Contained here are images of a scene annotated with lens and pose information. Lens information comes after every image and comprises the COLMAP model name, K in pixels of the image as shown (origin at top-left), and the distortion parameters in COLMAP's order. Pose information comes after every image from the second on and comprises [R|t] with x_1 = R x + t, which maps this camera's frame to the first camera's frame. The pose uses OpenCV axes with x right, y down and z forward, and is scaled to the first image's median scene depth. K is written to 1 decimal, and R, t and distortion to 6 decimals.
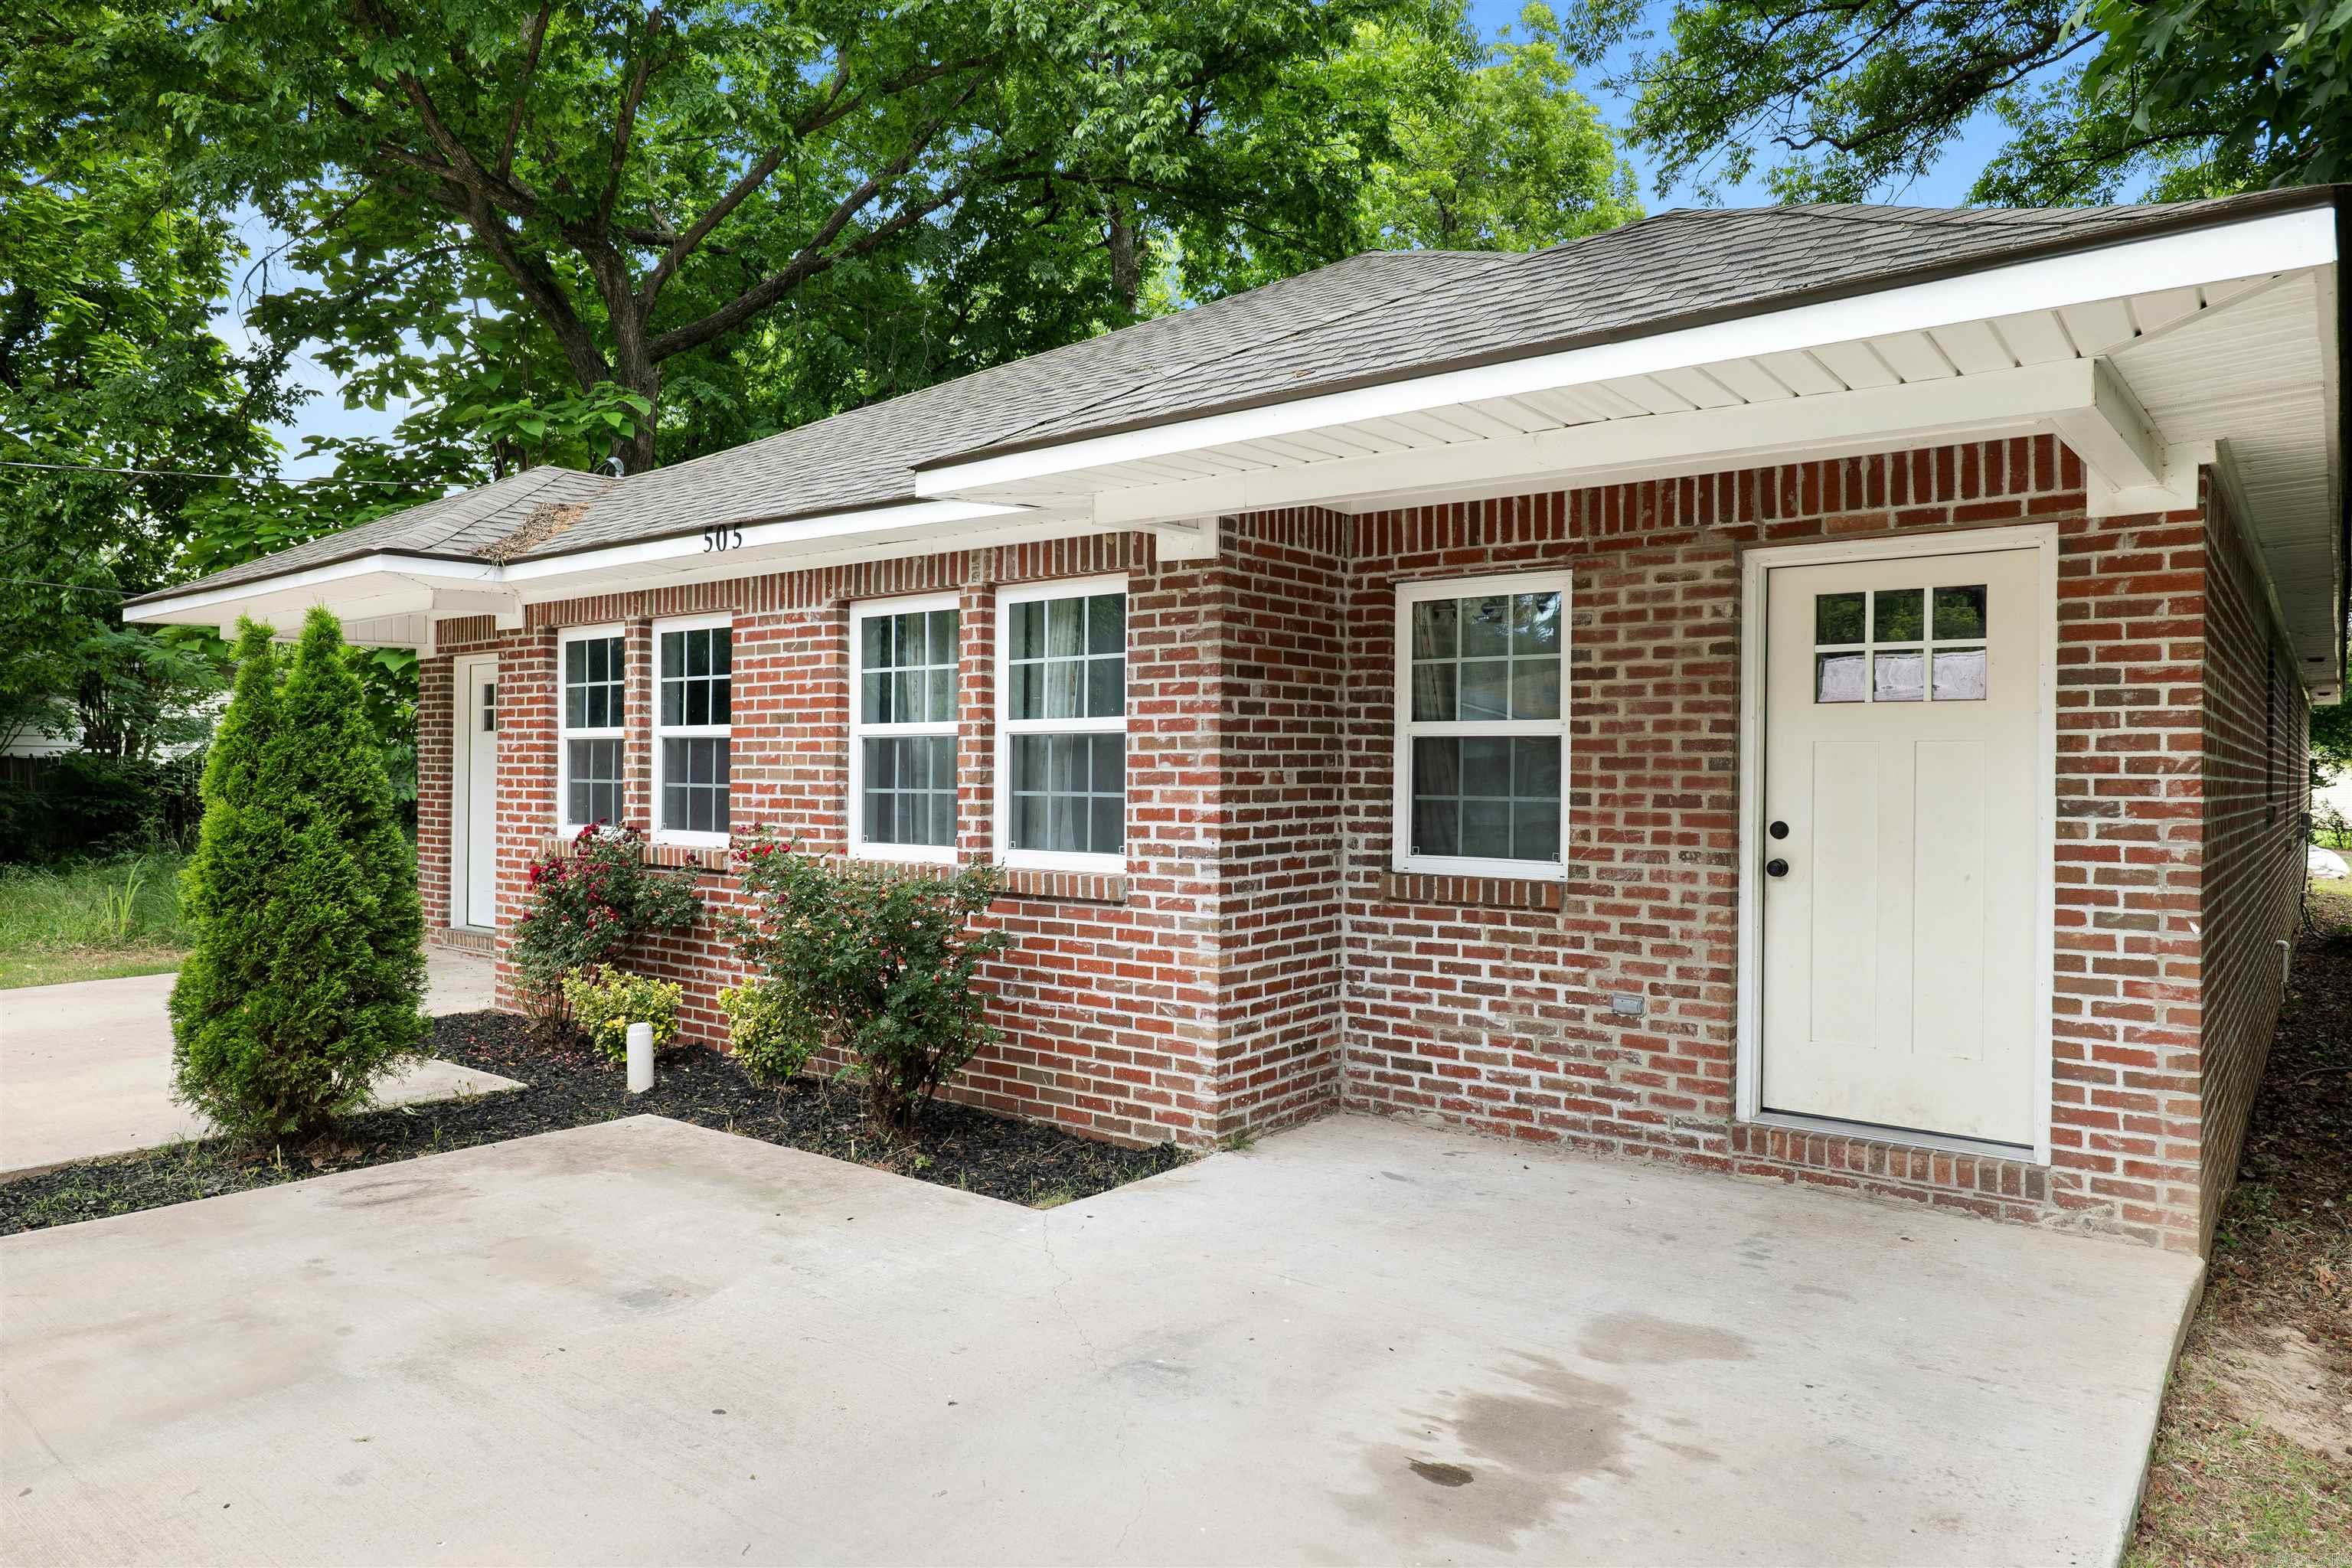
lens RADIAL K [[1451.3, 0, 1190.4], [0, 1451.3, 778.6], [0, 0, 1]] dist [-0.004389, 0.000024]
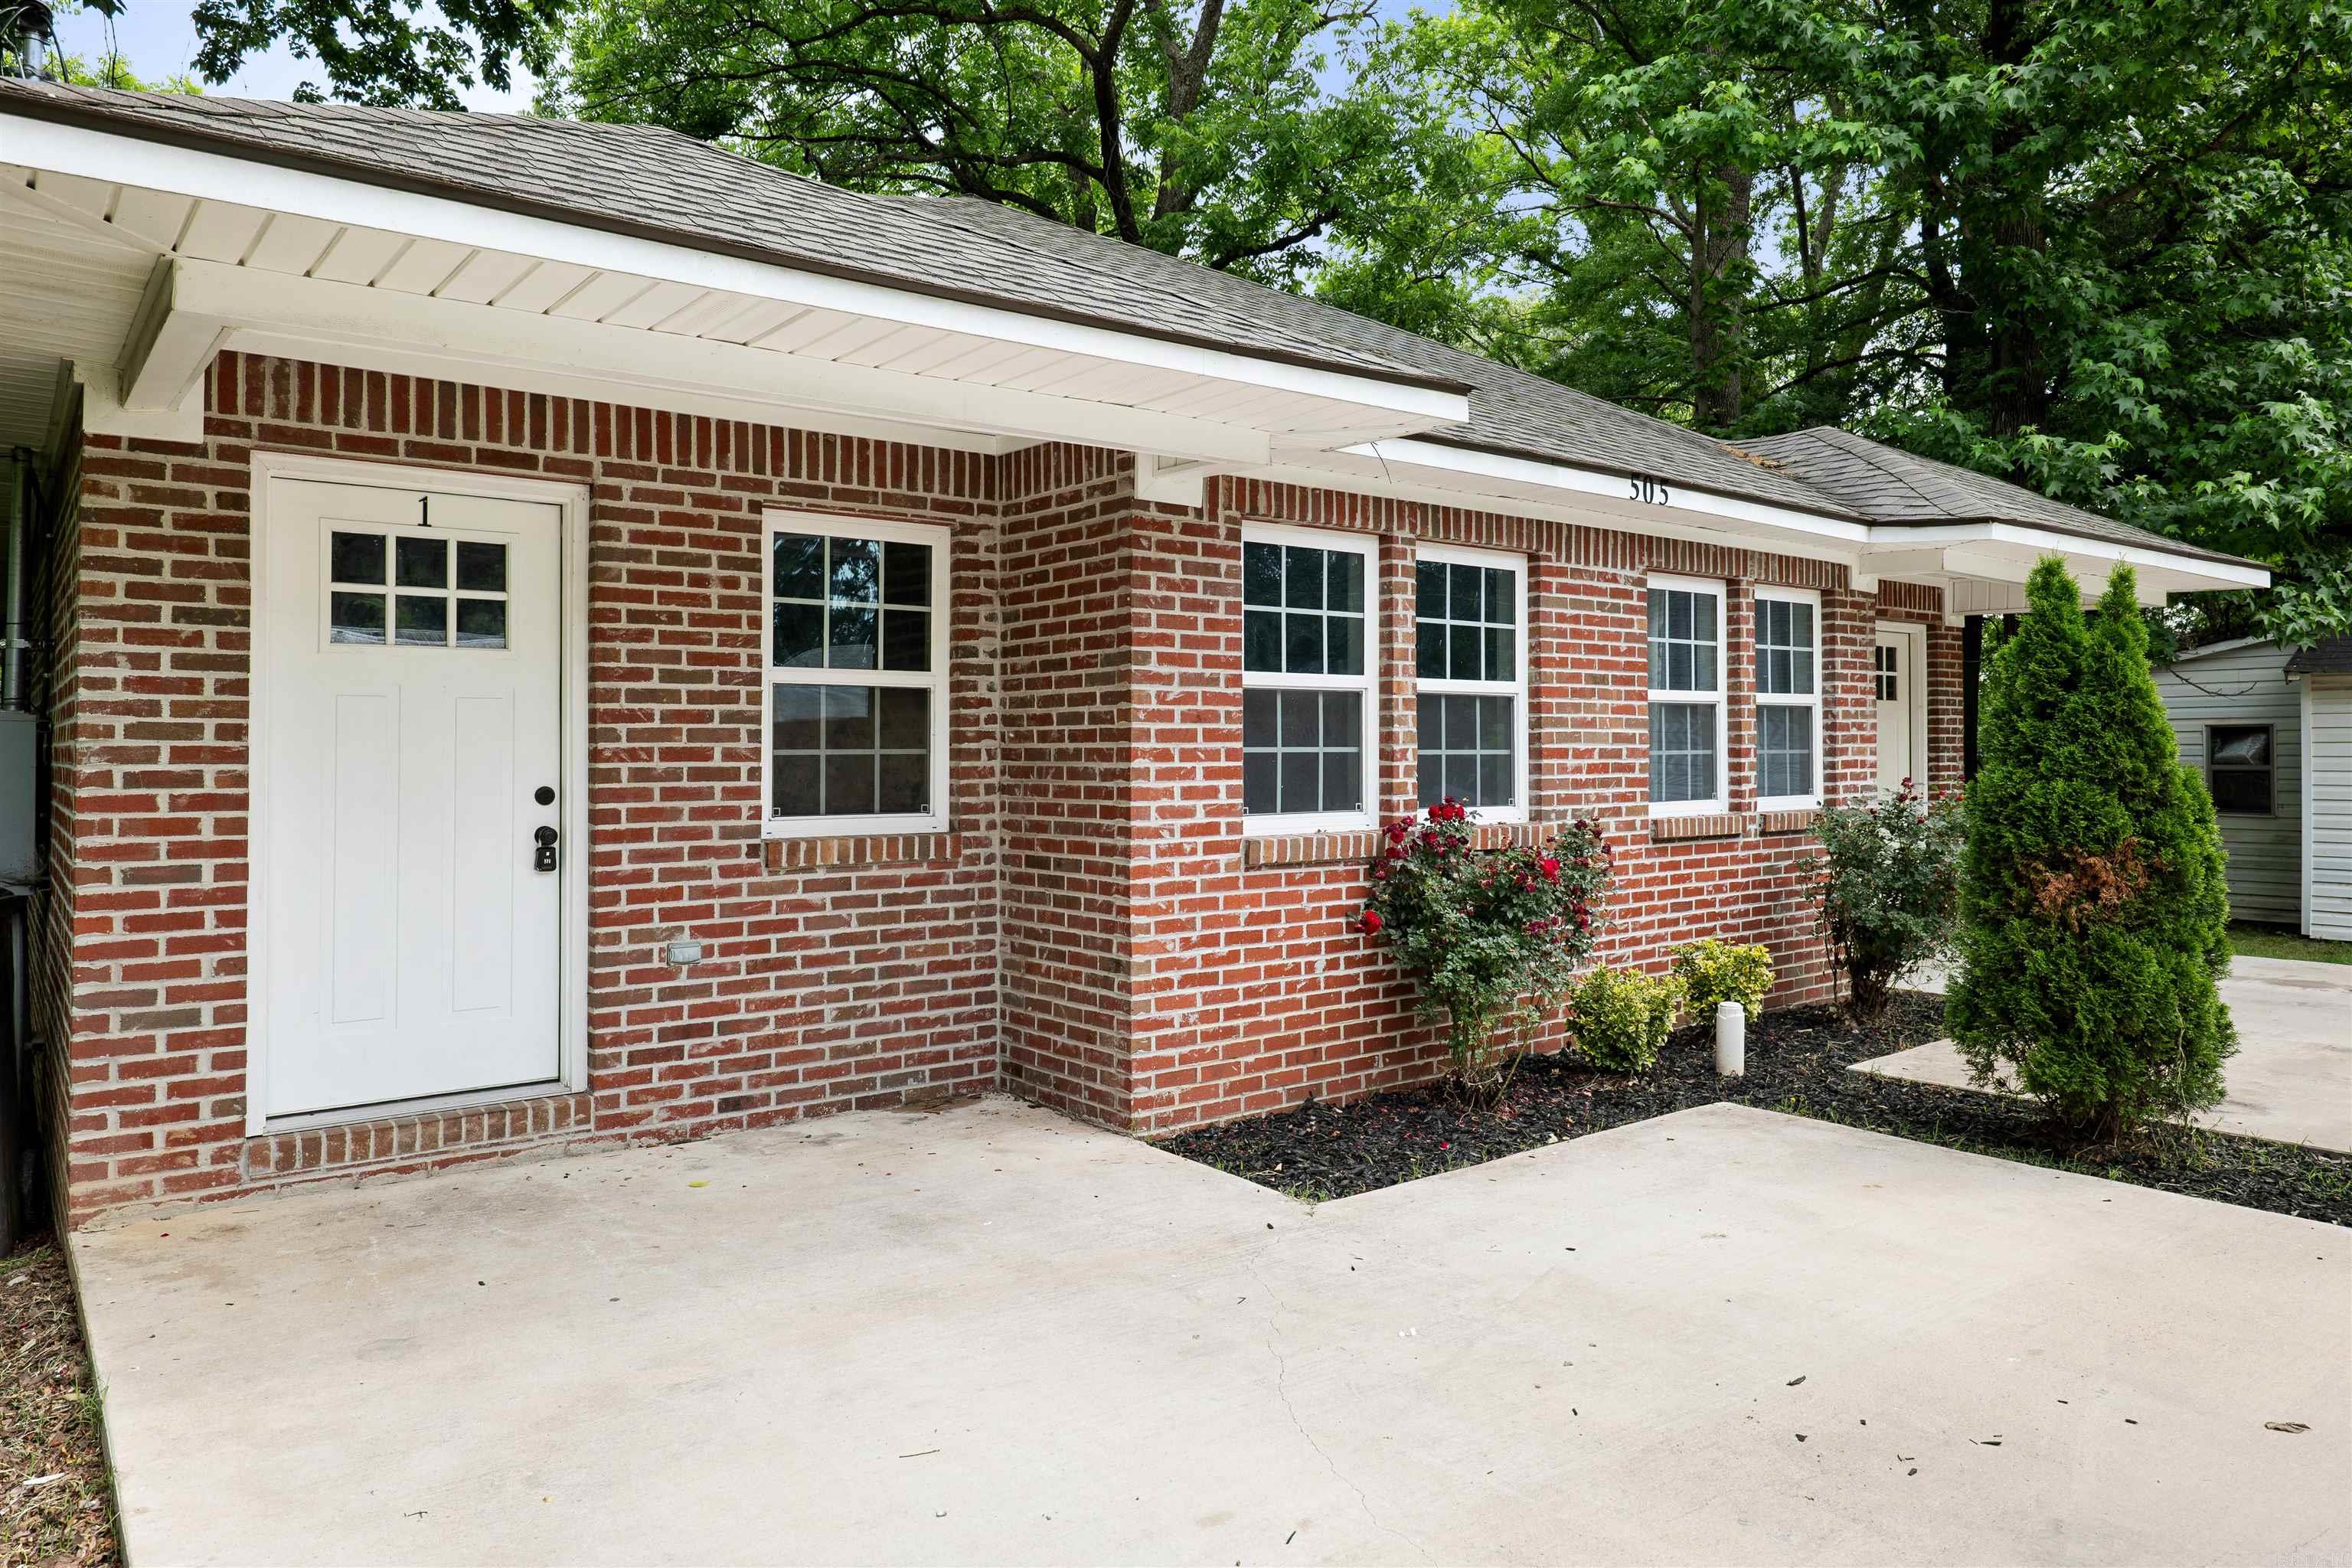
lens RADIAL K [[1554.1, 0, 1183.8], [0, 1554.1, 779.9], [0, 0, 1]] dist [-0.011579, -0.000461]
pose [[0.230107, -0.038966, 0.972385, -1.328296], [0.002154, 0.999216, 0.039532, -0.016231], [-0.973163, -0.007002, 0.230011, 1.014799]]
